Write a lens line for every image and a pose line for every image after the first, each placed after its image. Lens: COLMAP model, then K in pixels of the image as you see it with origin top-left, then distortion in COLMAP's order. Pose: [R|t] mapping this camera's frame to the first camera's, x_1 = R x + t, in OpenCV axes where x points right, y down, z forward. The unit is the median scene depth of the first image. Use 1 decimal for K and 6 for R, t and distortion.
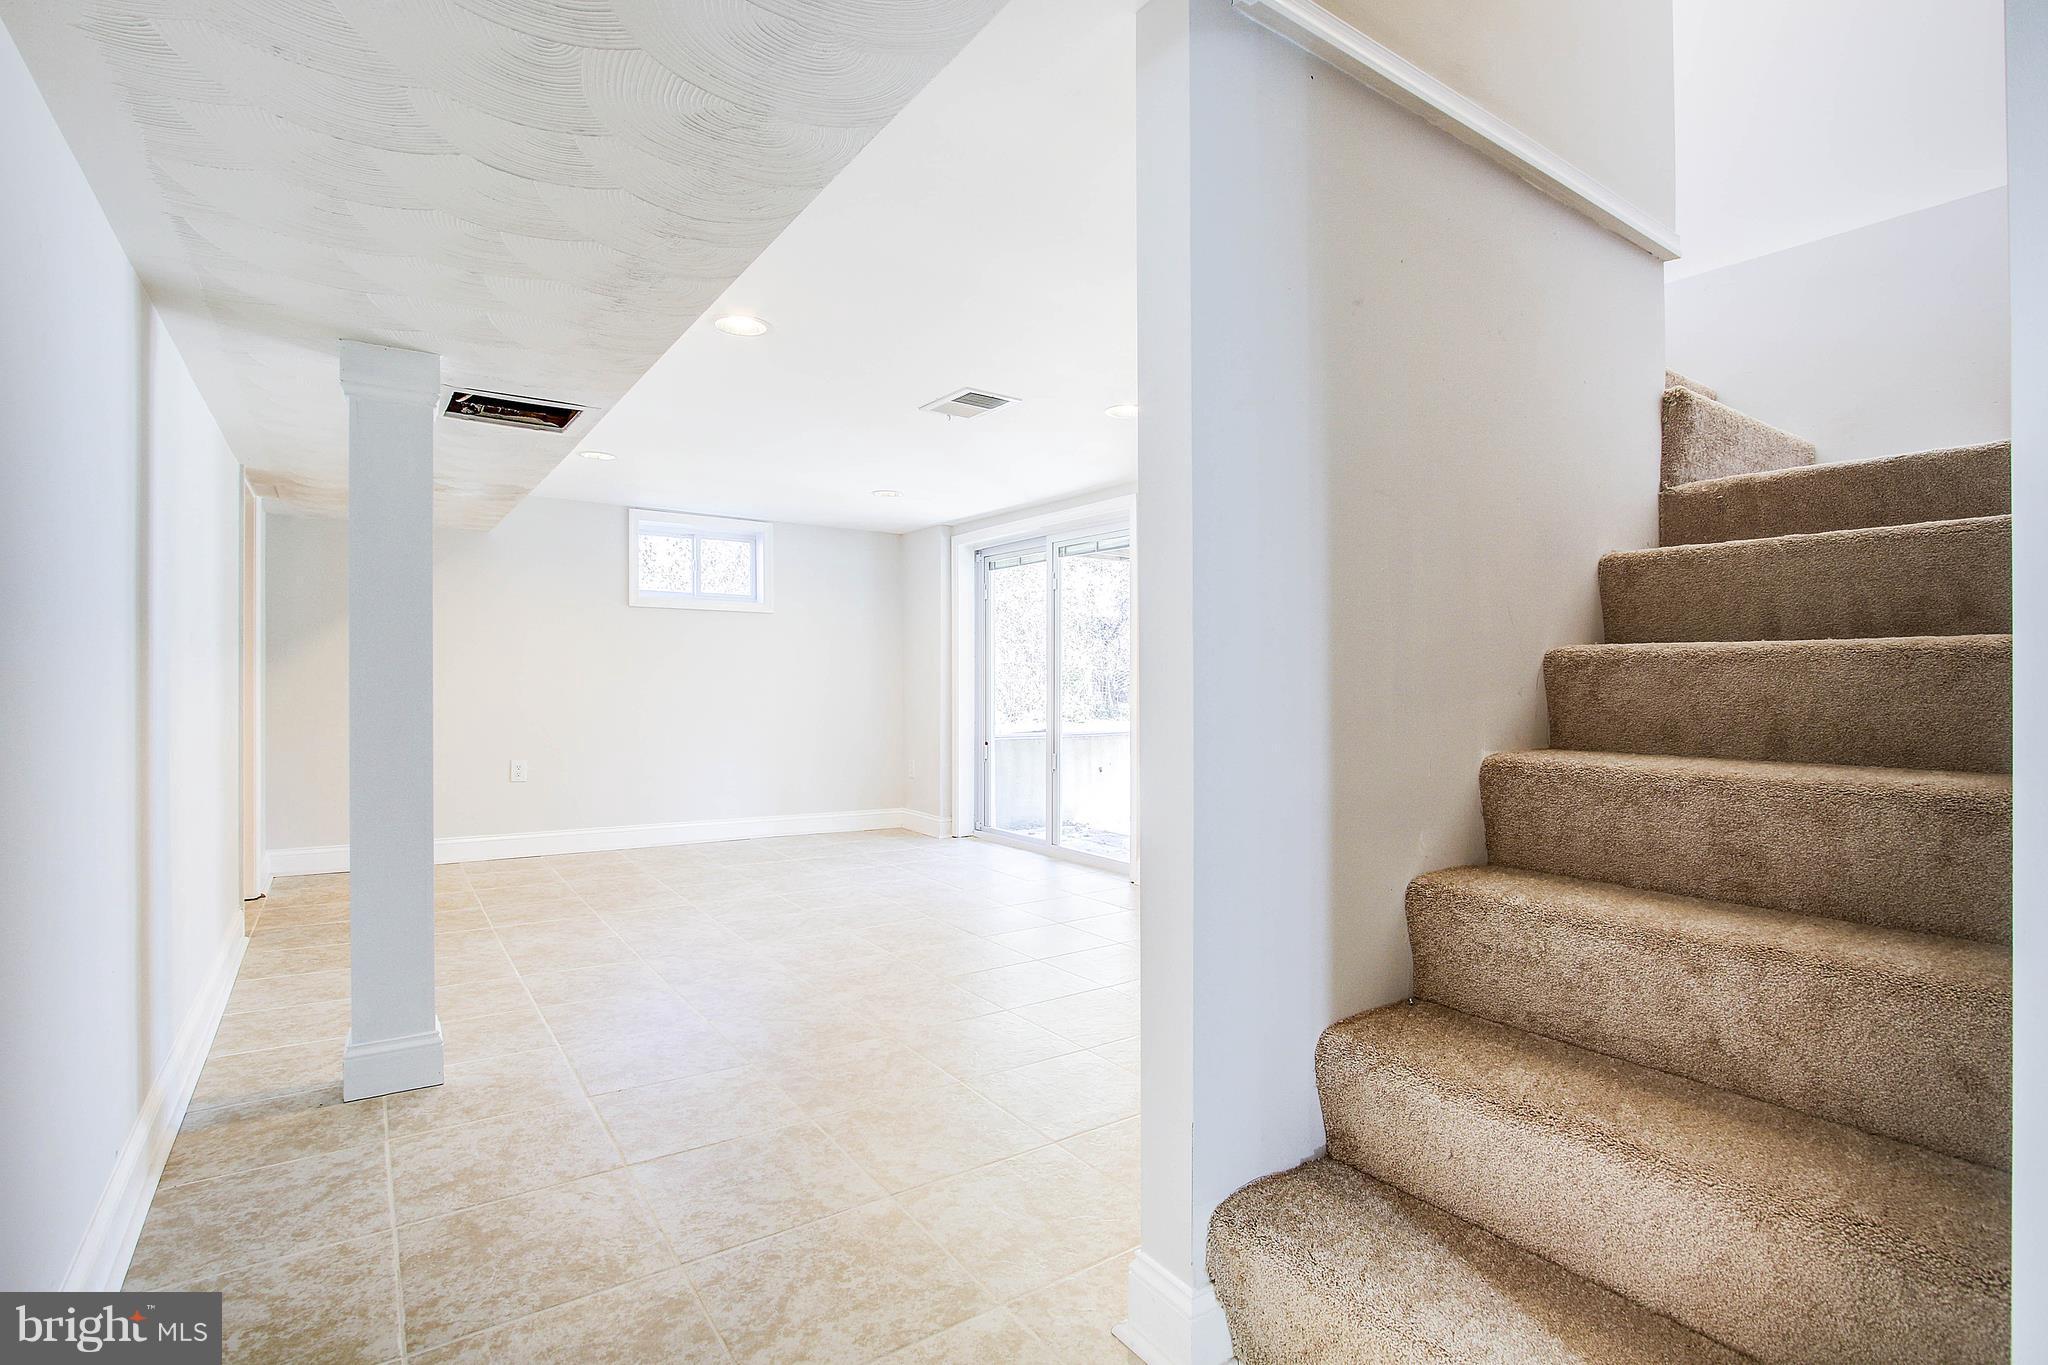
lens RADIAL K [[980.4, 0, 1036.2], [0, 980.4, 673.3], [0, 0, 1]] dist [-0.019958, 0.000779]
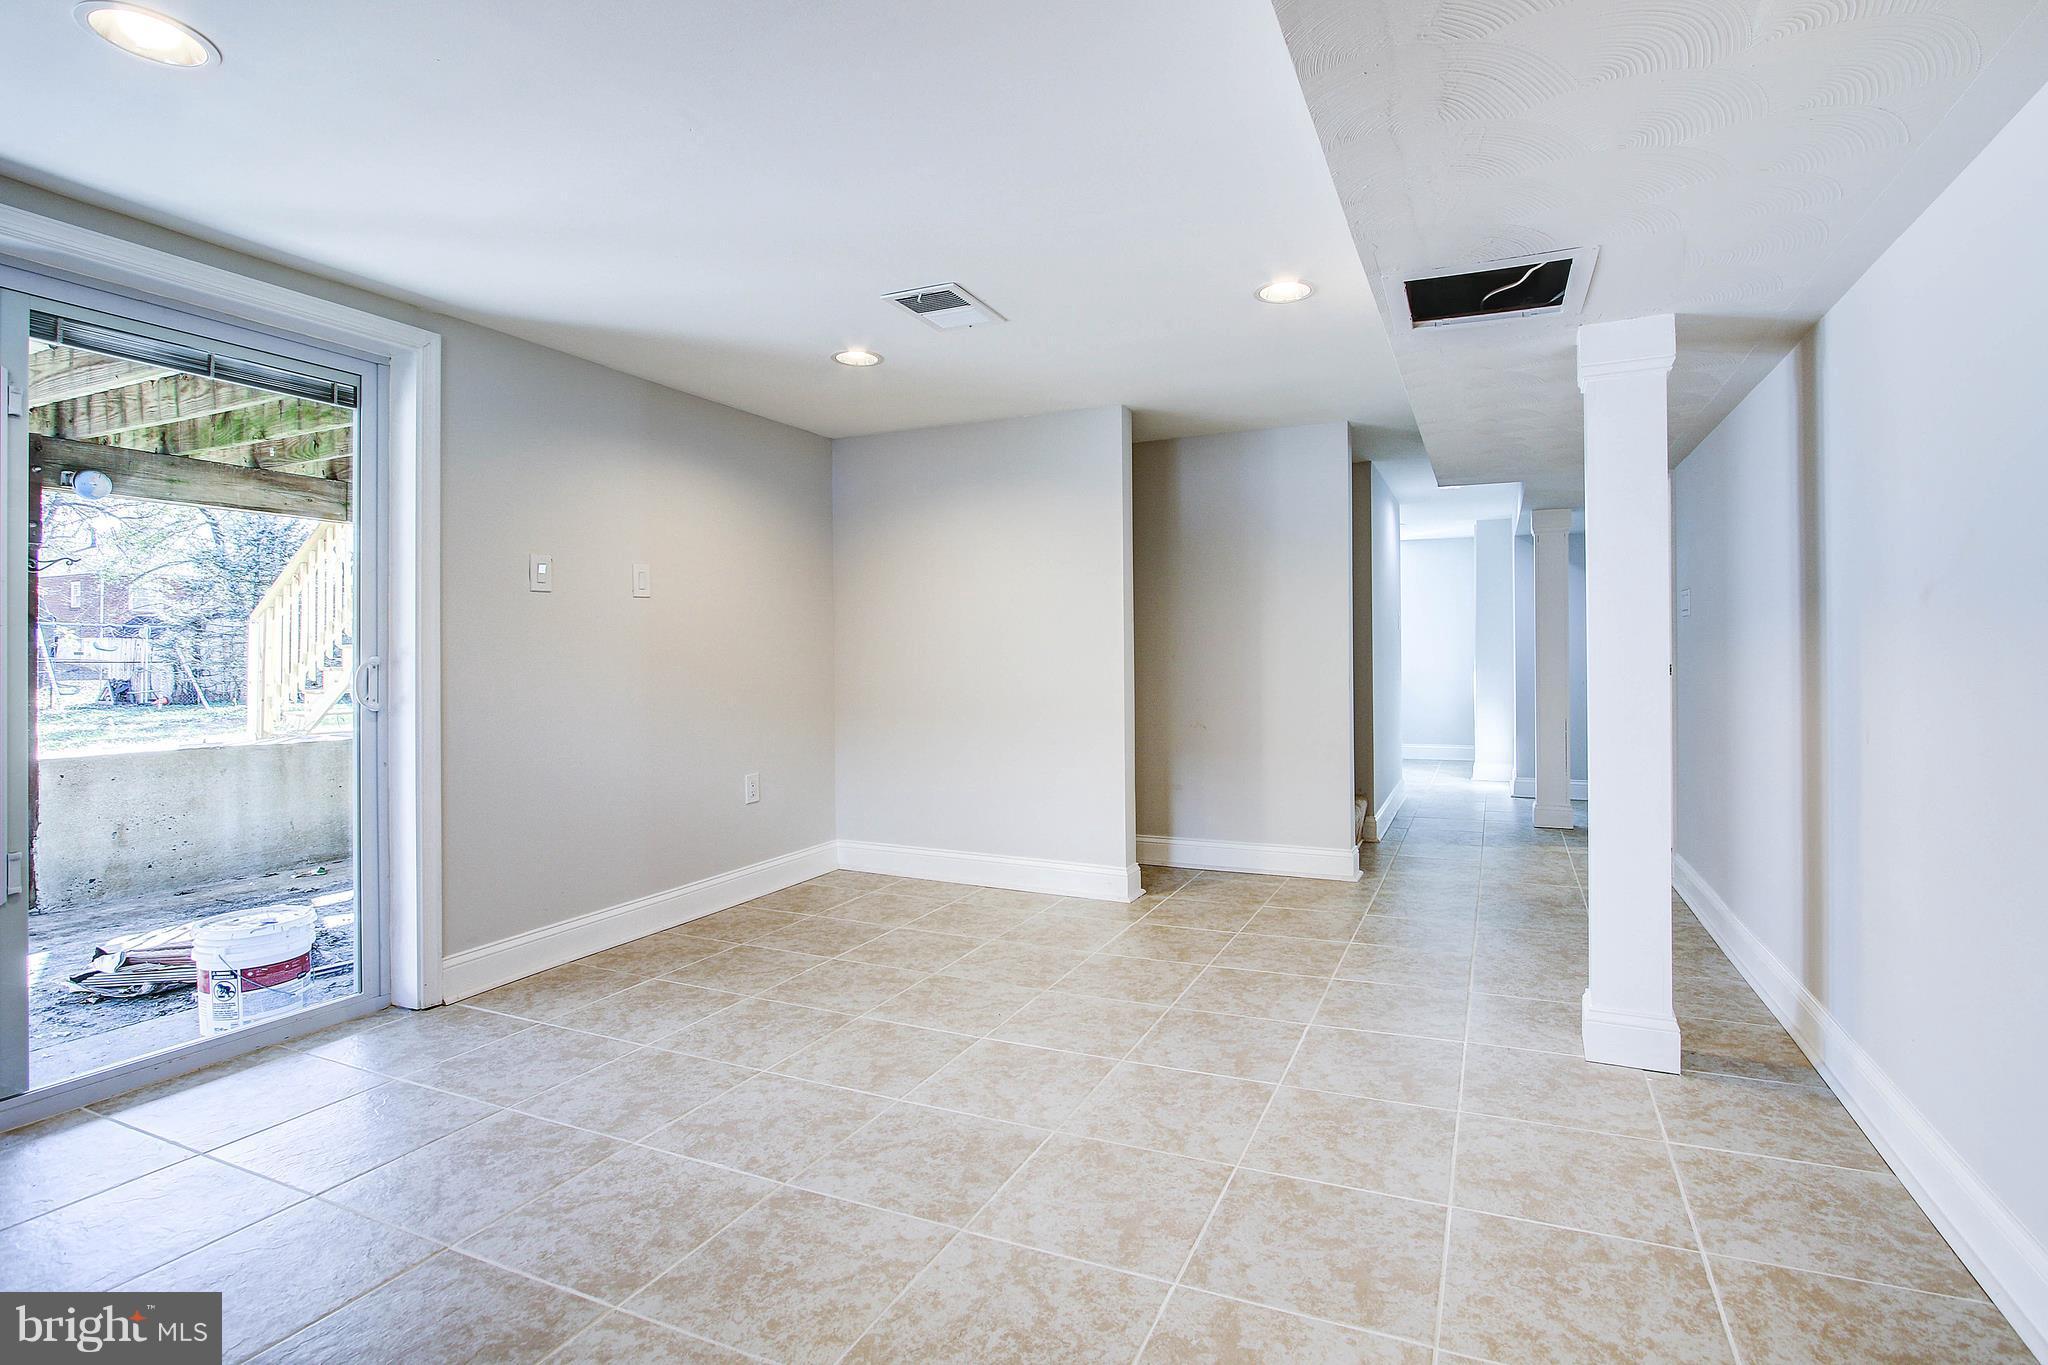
lens RADIAL K [[980.4, 0, 1036.2], [0, 980.4, 673.3], [0, 0, 1]] dist [-0.019958, 0.000779]
pose [[-0.497339, -0.019492, 0.867337, -1.172299], [-0.004016, 0.999789, 0.020165, -0.001599], [-0.867547, 0.006545, -0.497312, 1.952093]]
